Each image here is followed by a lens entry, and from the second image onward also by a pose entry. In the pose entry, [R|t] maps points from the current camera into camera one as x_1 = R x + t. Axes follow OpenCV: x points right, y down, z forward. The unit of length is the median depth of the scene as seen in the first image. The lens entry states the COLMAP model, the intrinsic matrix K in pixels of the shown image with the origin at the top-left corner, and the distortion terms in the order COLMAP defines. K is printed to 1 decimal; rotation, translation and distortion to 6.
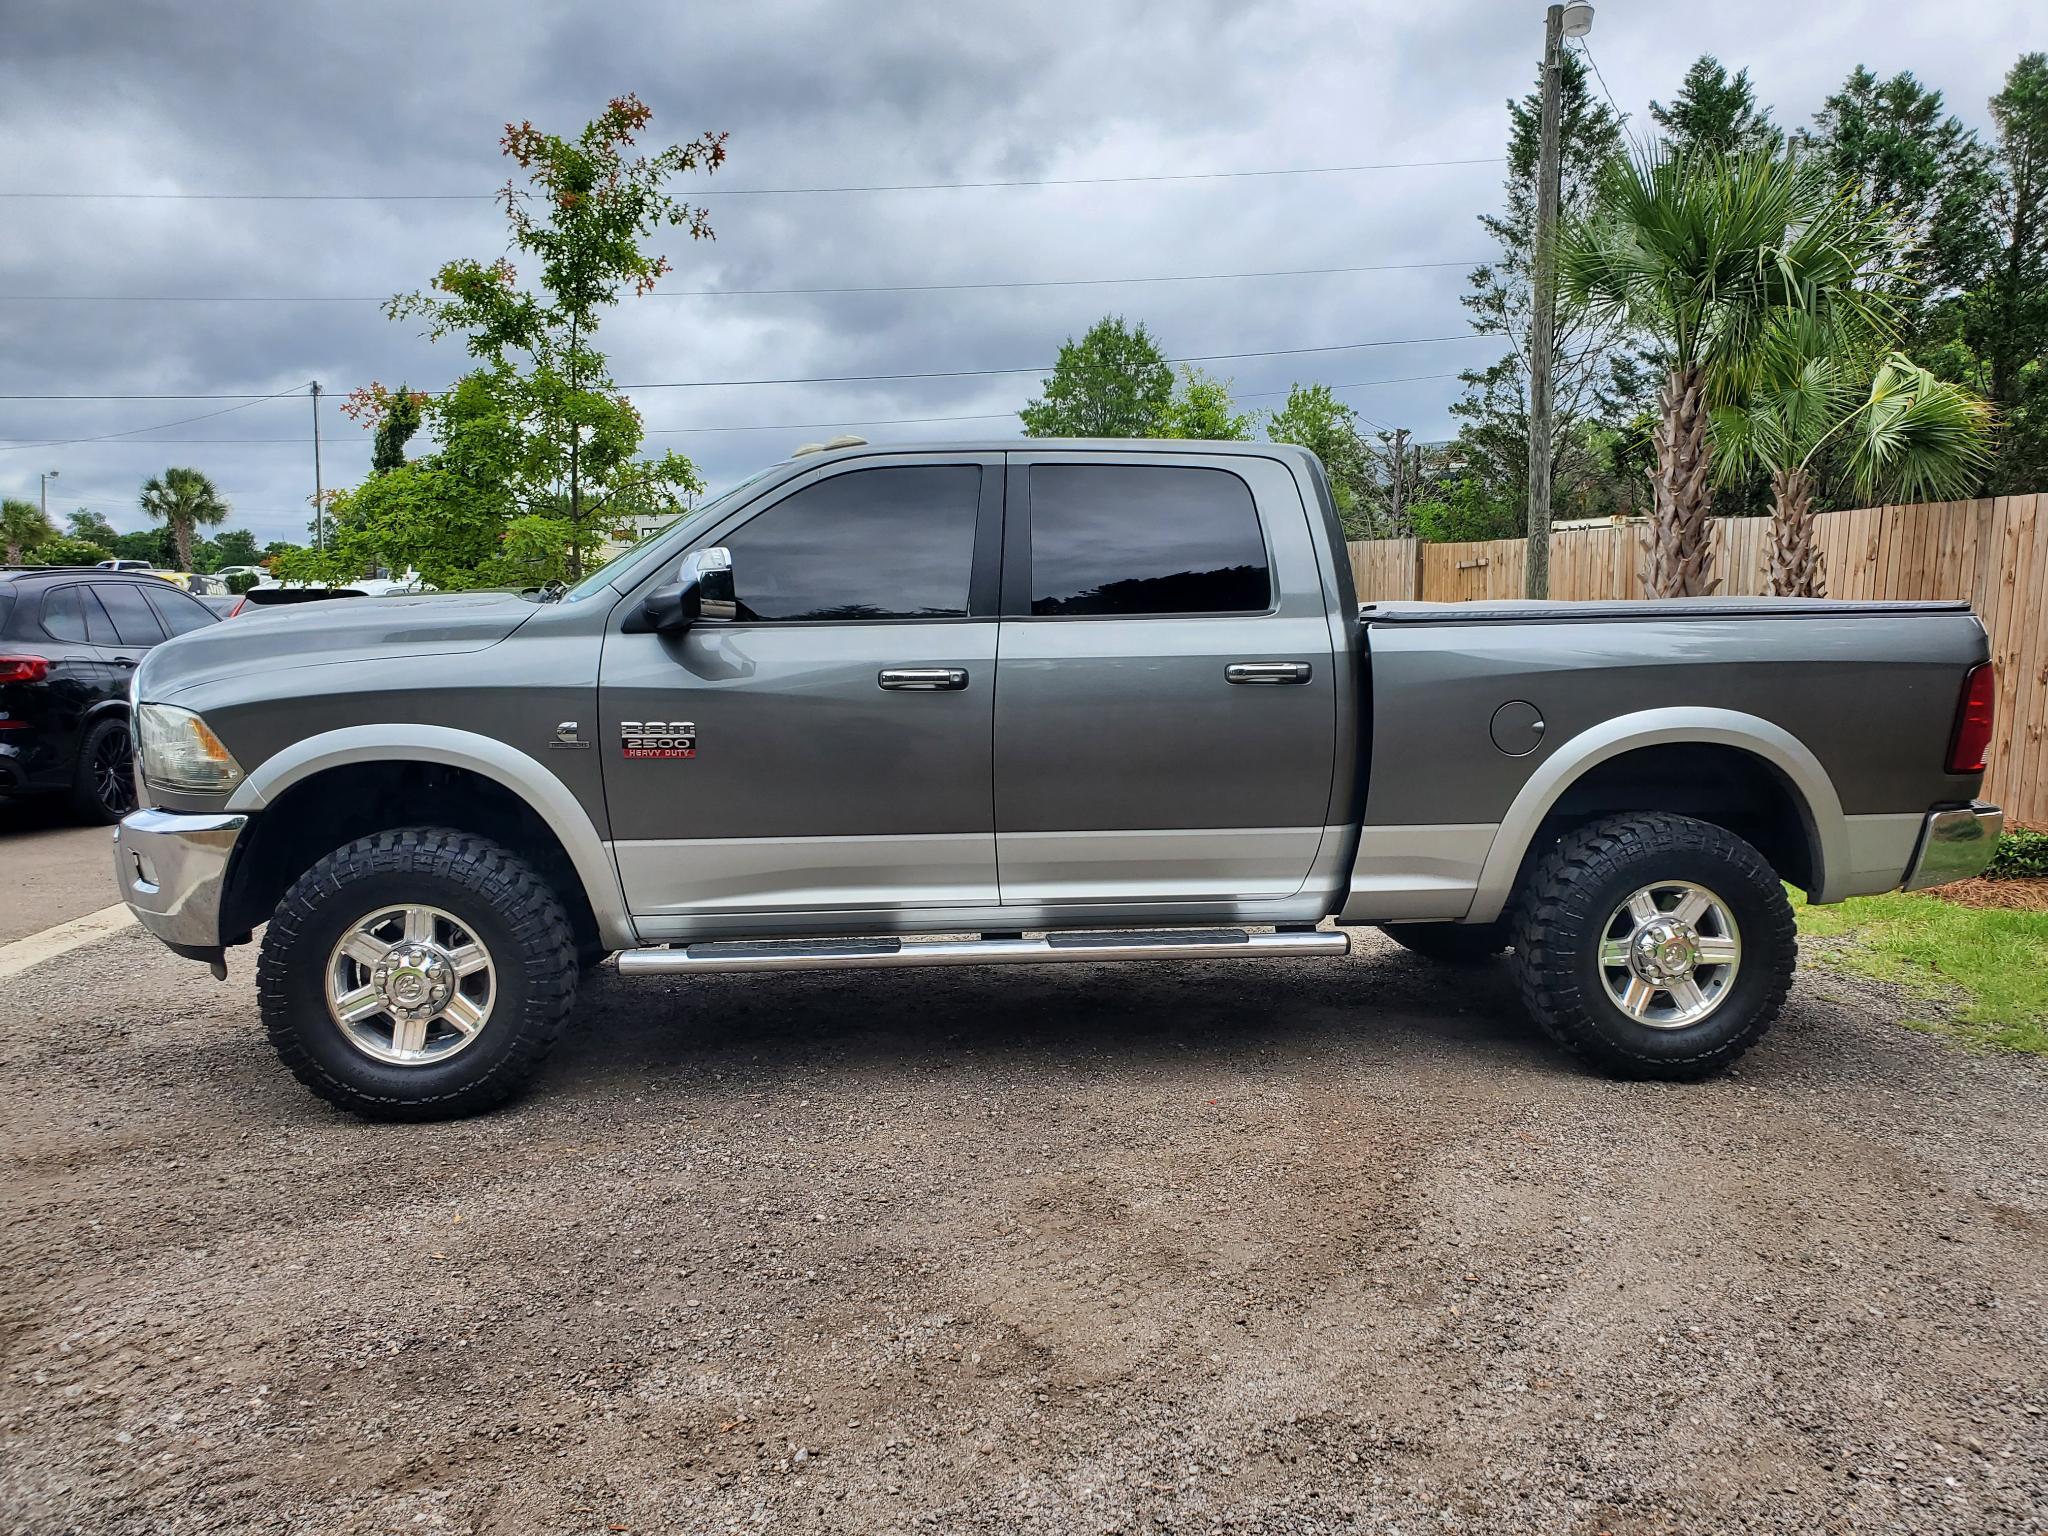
lens RADIAL K [[1640.9, 0, 1050.6], [0, 1640.9, 846.4], [0, 0, 1]] dist [-0.011054, -0.009373]
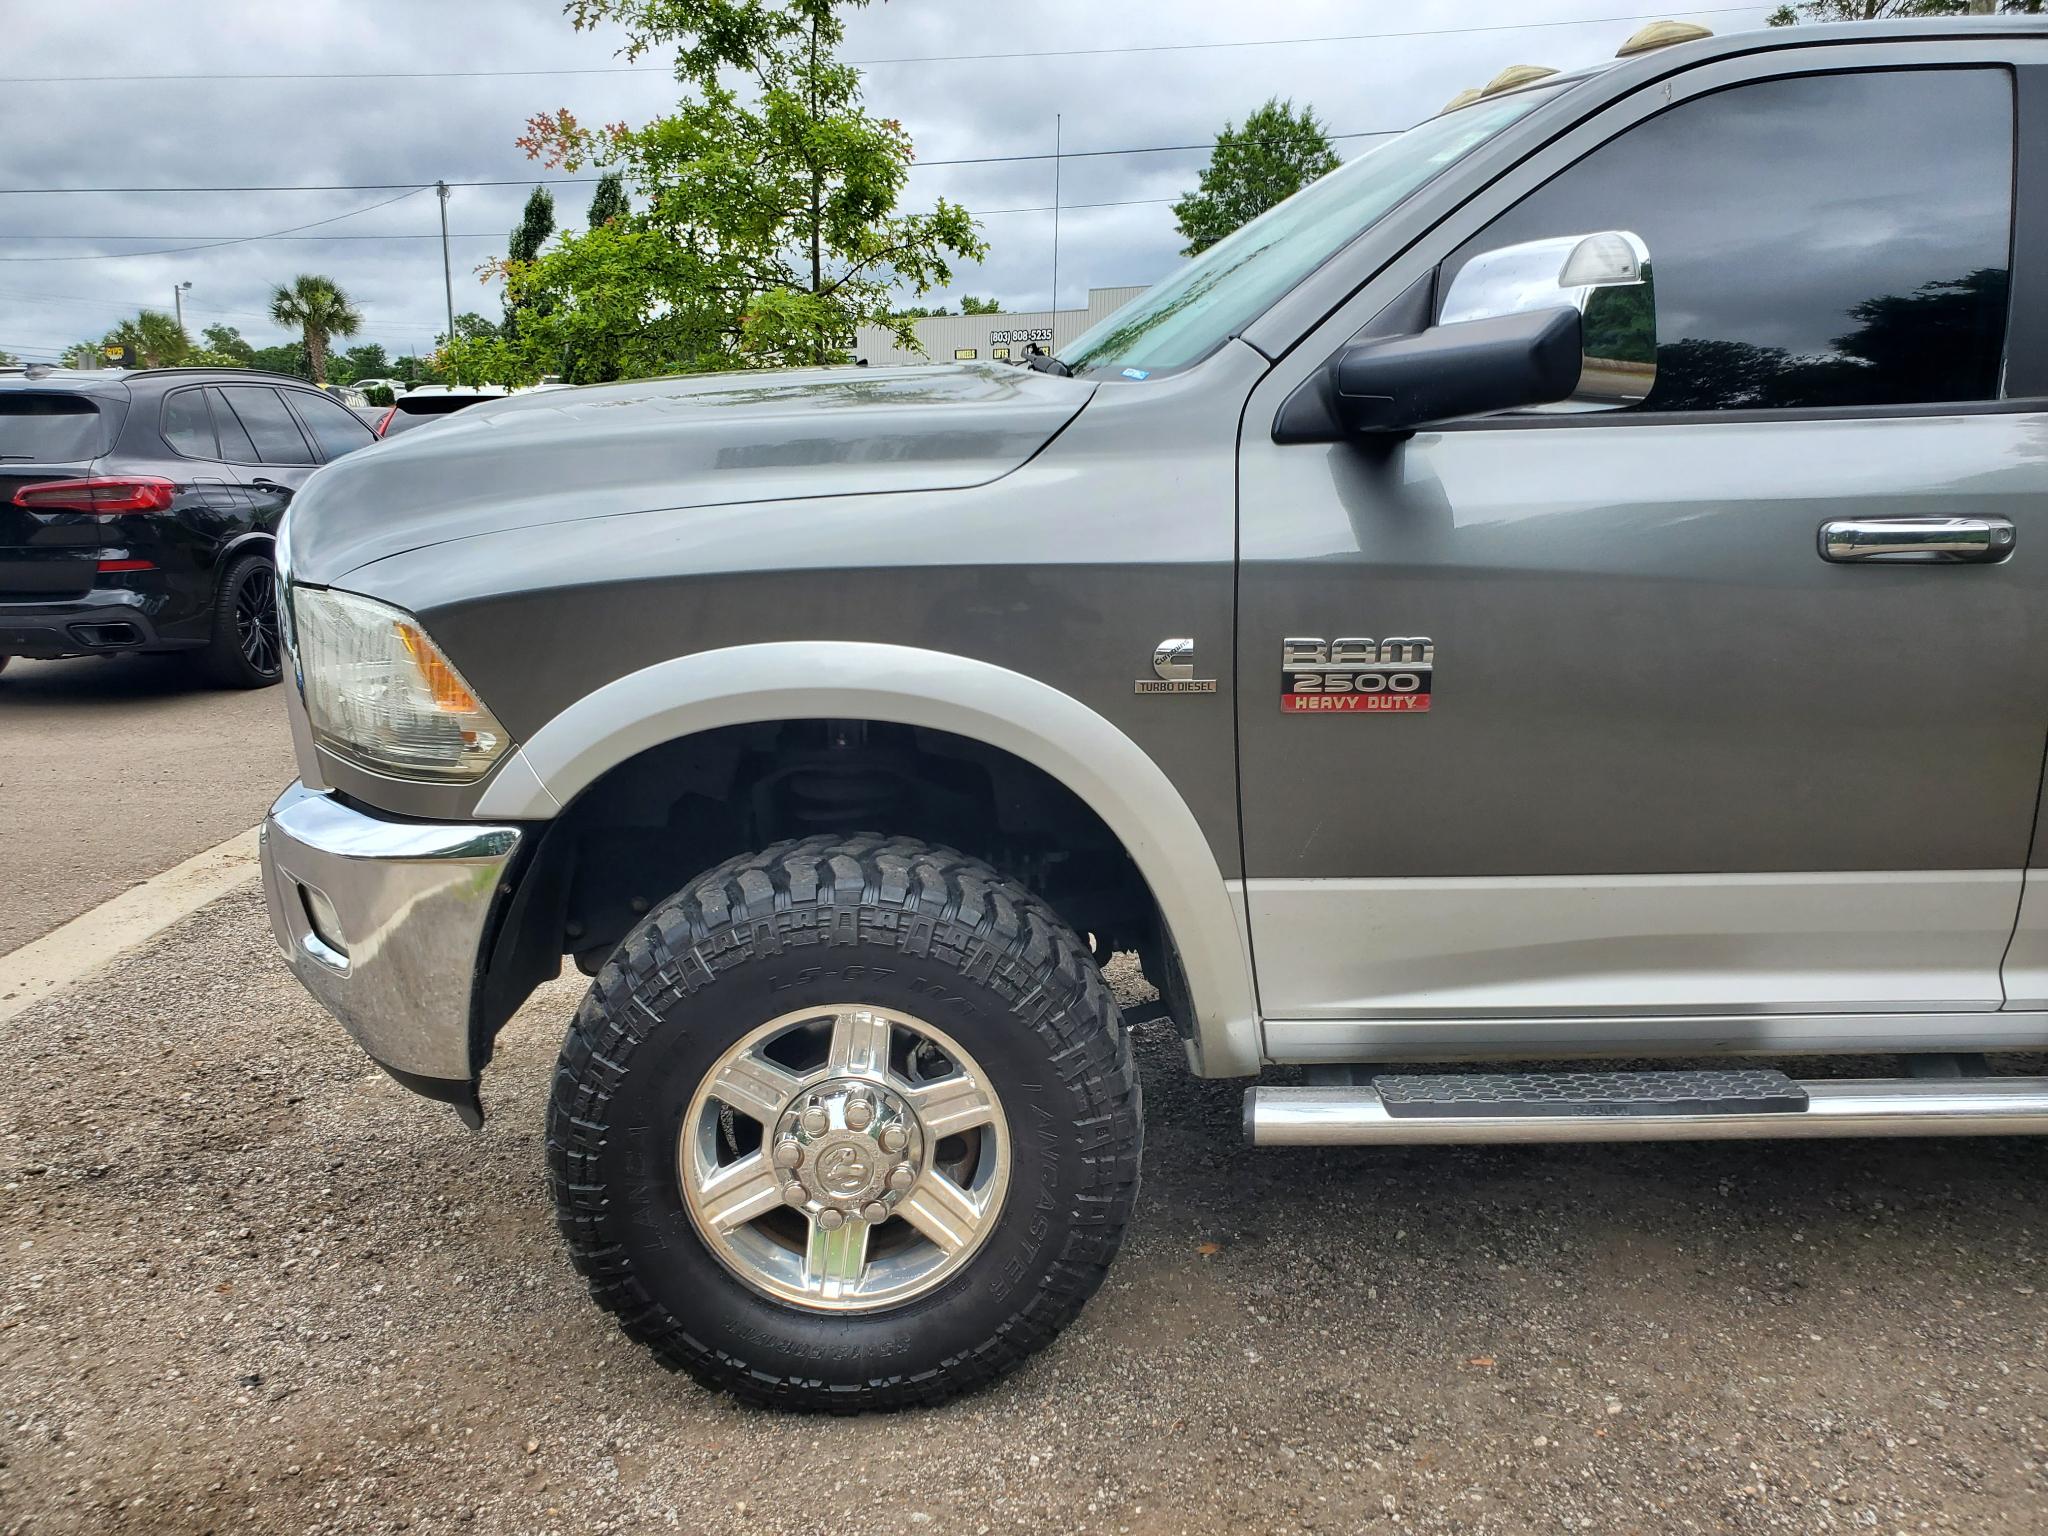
lens RADIAL K [[1545.0, 0, 1025.2], [0, 1545.0, 858.6], [0, 0, 1]] dist [-0.037717, 0.028951]
pose [[0.997864, 0.016515, -0.063203, -0.142030], [-0.008079, 0.991287, 0.131473, -0.032592], [0.064823, -0.130681, 0.989303, 0.252850]]
